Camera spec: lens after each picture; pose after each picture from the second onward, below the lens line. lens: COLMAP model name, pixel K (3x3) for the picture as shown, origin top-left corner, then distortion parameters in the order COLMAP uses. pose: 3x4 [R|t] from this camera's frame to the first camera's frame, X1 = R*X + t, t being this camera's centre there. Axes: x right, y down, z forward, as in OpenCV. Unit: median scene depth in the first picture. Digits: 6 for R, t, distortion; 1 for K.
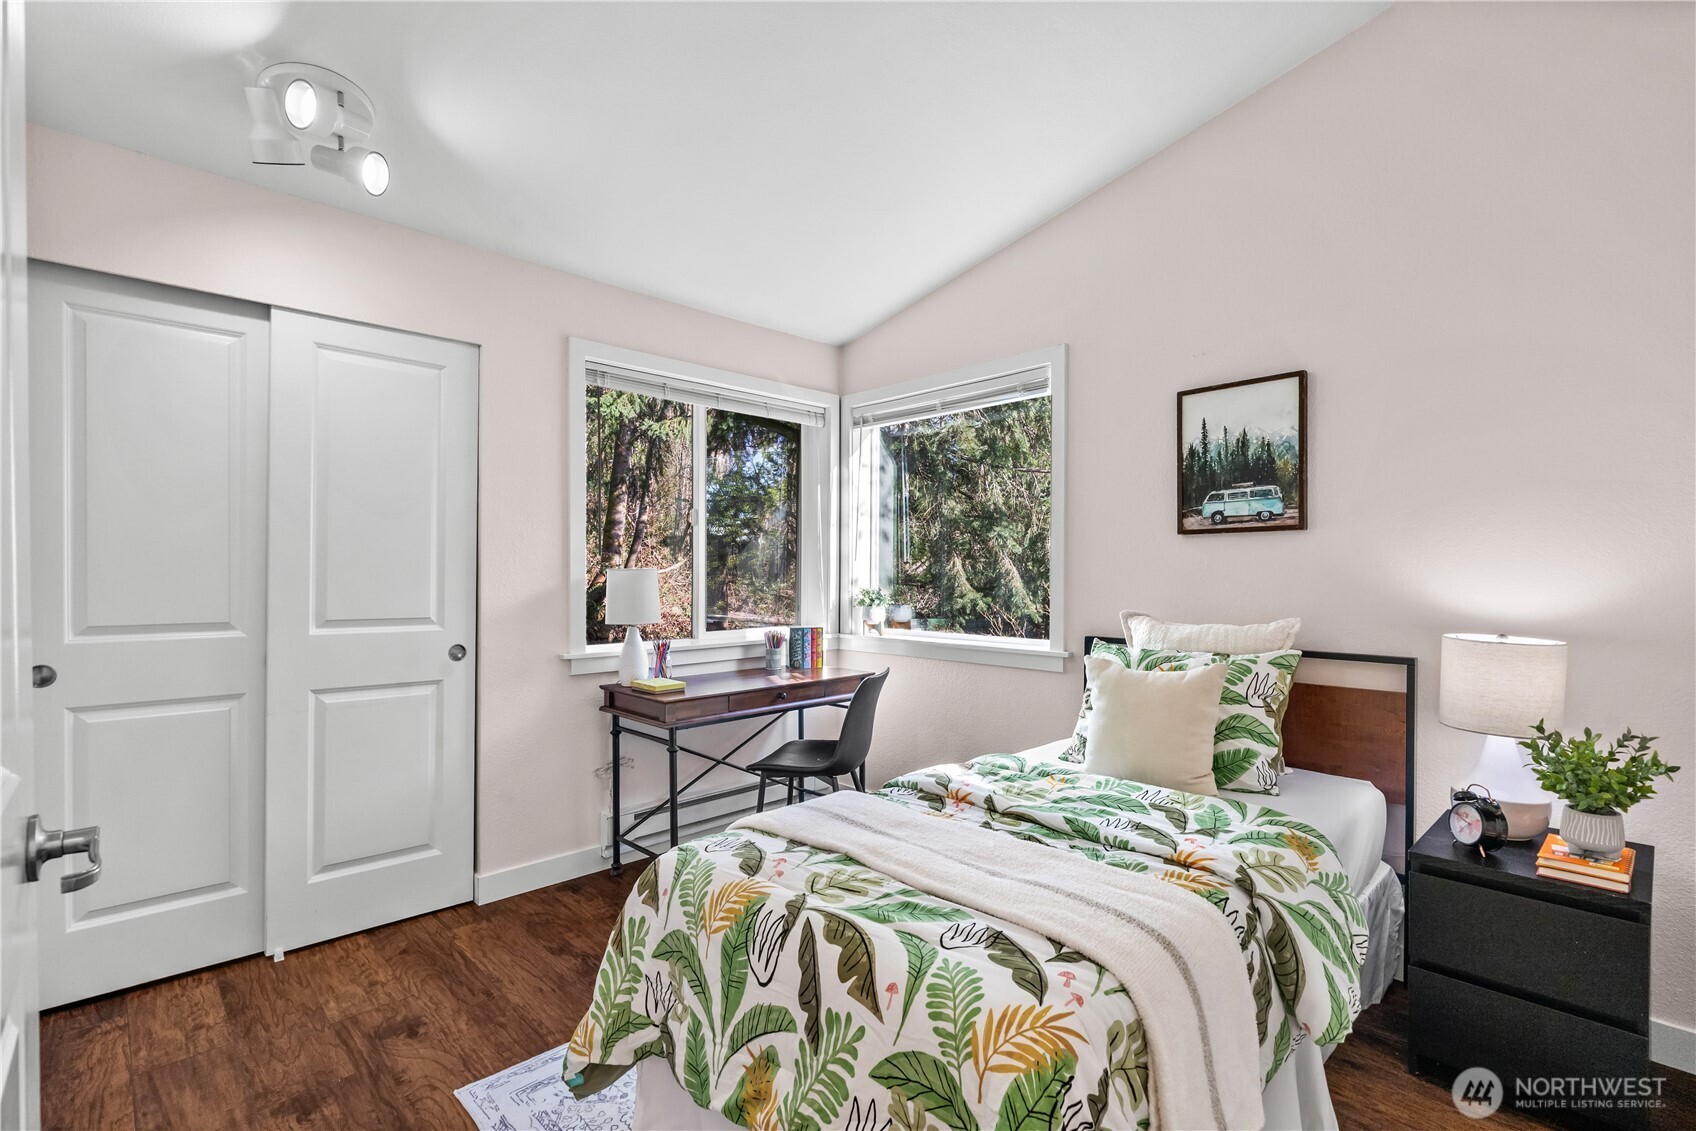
lens RADIAL K [[767.4, 0, 837.4], [0, 767.4, 575.2], [0, 0, 1]] dist [-0.007006, 0.001723]
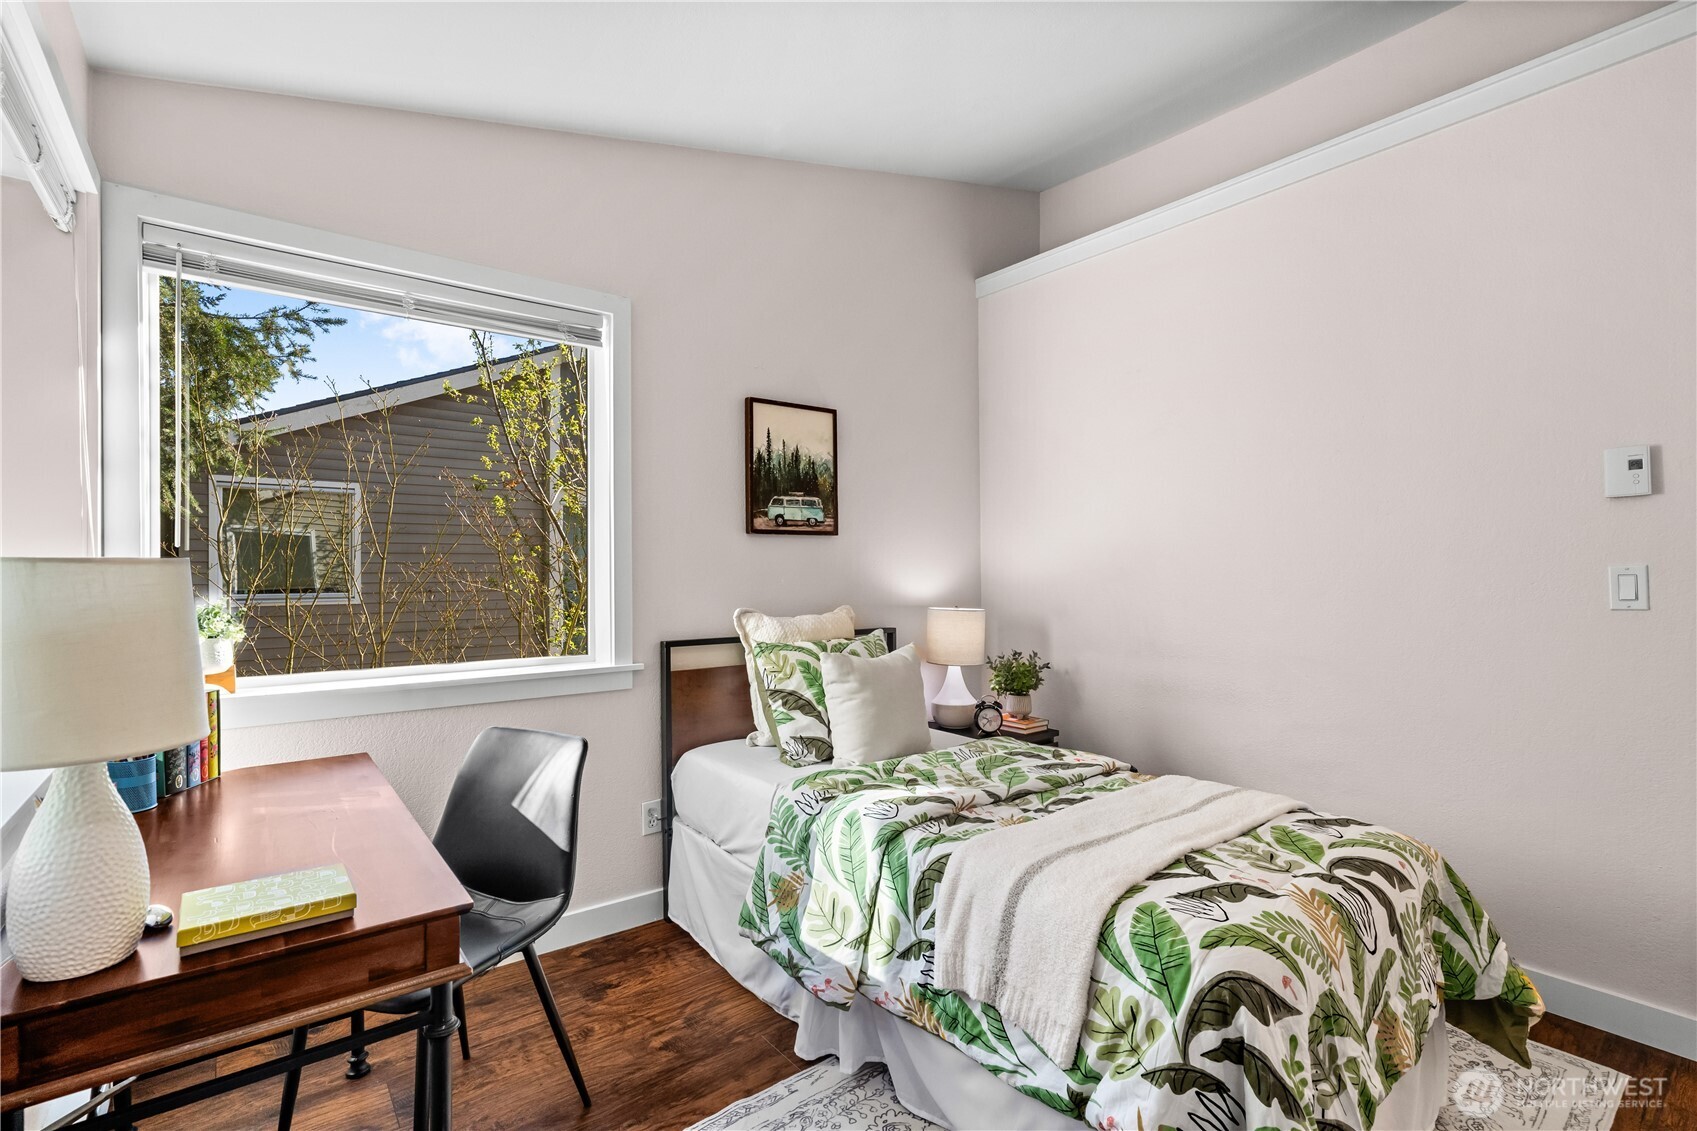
lens RADIAL K [[767.9, 0, 847.3], [0, 767.9, 564.9], [0, 0, 1]] dist [-0.007006, 0.001723]
pose [[0.103423, 0.007893, 0.994606, -0.636051], [0.007288, 0.999936, -0.008693, 0.000181], [-0.994611, 0.008148, 0.103359, 0.832253]]
